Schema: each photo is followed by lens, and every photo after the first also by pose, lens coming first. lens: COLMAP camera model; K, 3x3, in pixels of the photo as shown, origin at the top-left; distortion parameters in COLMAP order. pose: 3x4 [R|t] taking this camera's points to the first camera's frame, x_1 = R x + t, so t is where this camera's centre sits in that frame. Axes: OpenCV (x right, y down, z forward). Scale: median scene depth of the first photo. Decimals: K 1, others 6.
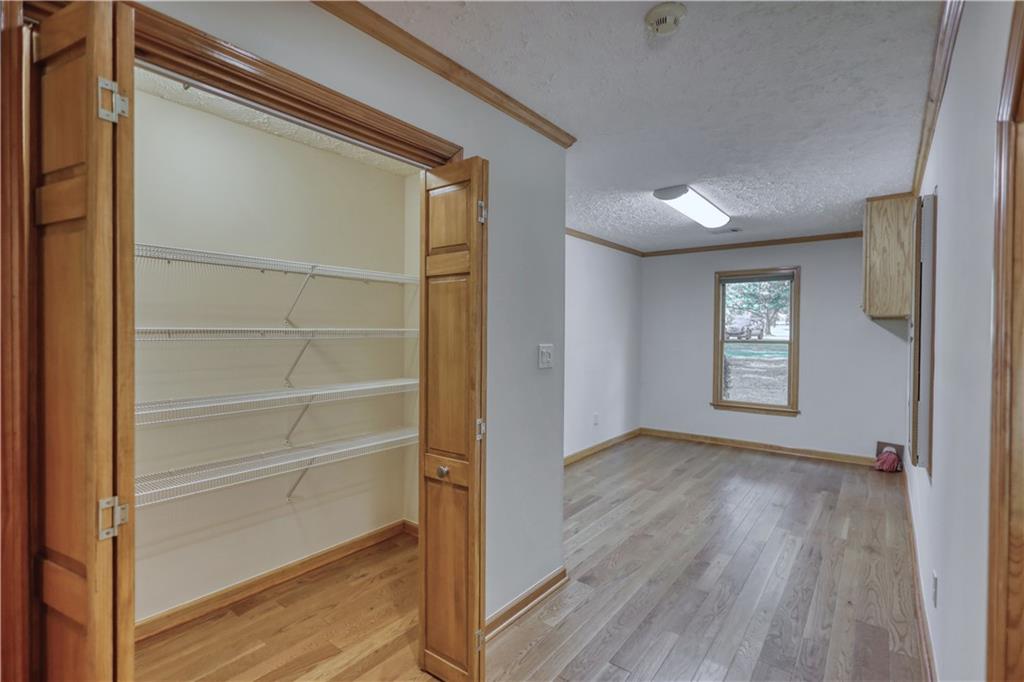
lens RADIAL K [[483.6, 0, 506.9], [0, 483.6, 339.6], [0, 0, 1]] dist [-0.000171, 0.000535]
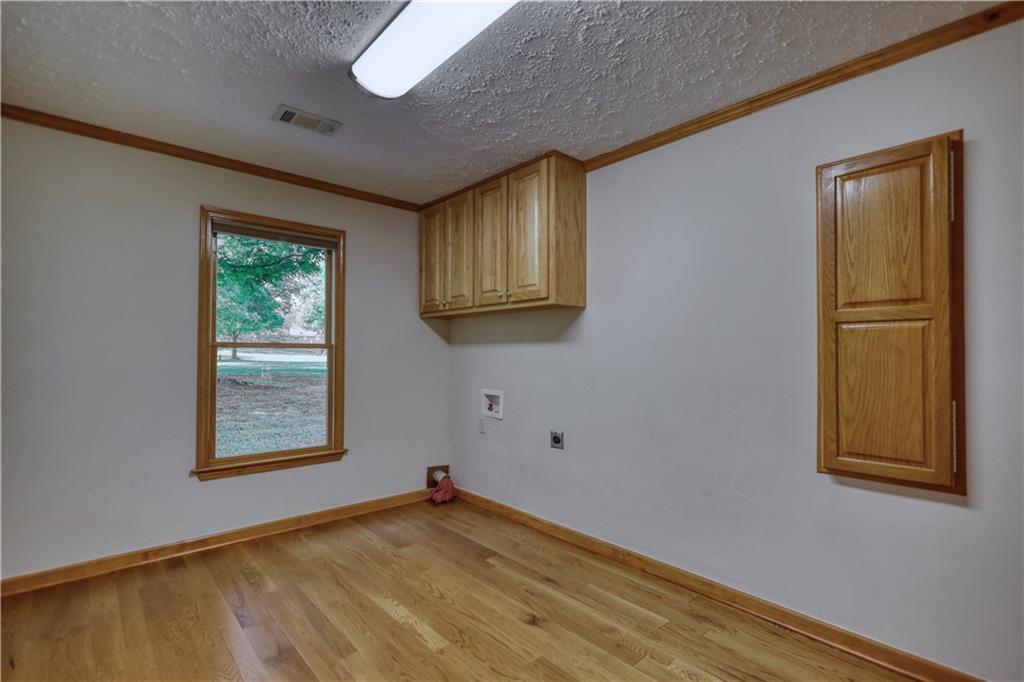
lens RADIAL K [[479.5, 0, 518.4], [0, 479.5, 345.4], [0, 0, 1]] dist [0.000626, -0.000065]
pose [[0.168626, 0.013265, 0.985591, -0.003686], [0.015223, 0.999755, -0.016061, 0.020069], [-0.985563, 0.017712, 0.168383, 0.691077]]
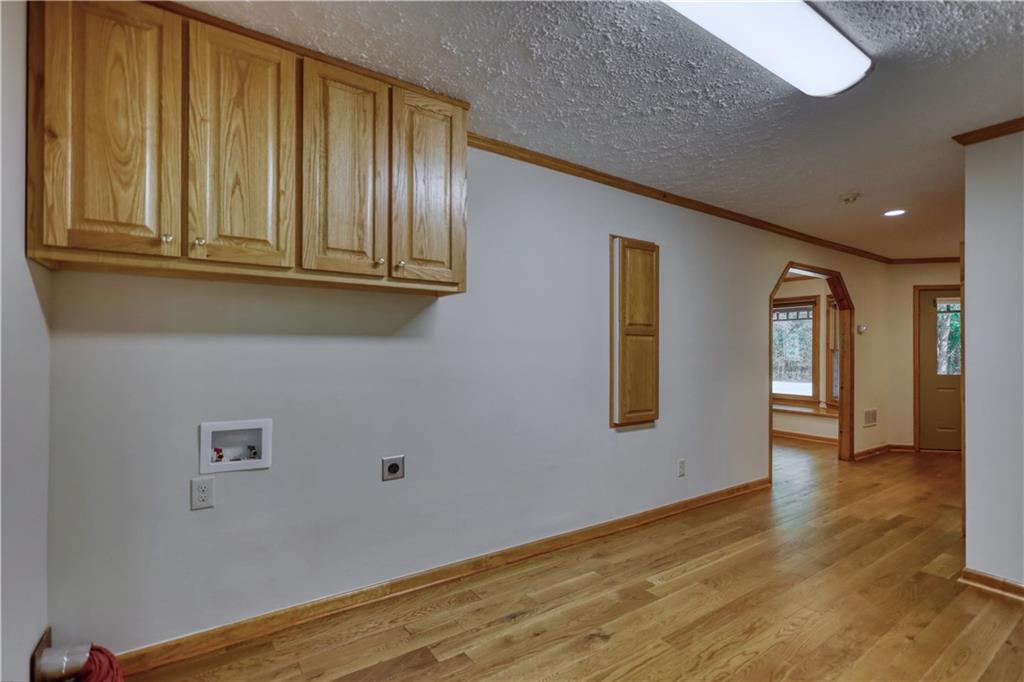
lens RADIAL K [[478.6, 0, 509.2], [0, 478.6, 347.5], [0, 0, 1]] dist [-0.002440, 0.000130]
pose [[-0.953192, -0.004275, 0.302335, 0.375934], [-0.001855, 0.999964, 0.008294, 0.011433], [-0.302359, 0.007345, -0.953166, 1.162319]]
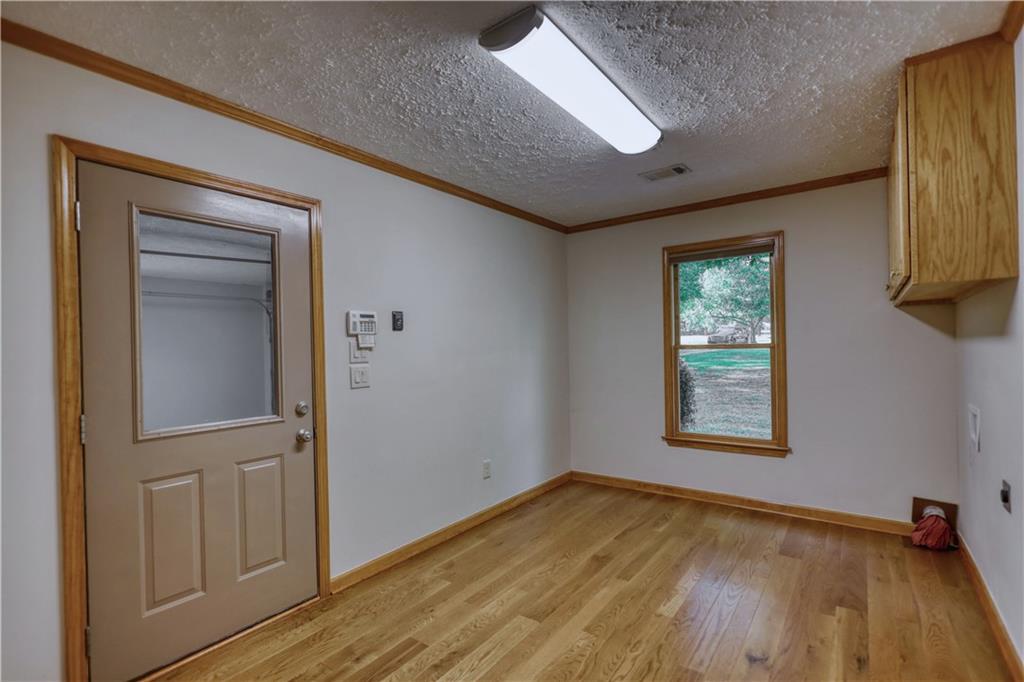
lens RADIAL K [[478.6, 0, 509.2], [0, 478.6, 347.5], [0, 0, 1]] dist [-0.002440, 0.000130]
pose [[0.999415, -0.026220, 0.021981, 0.222293], [0.026561, 0.999529, -0.015394, 0.009584], [-0.021567, 0.015969, 0.999640, 0.372548]]
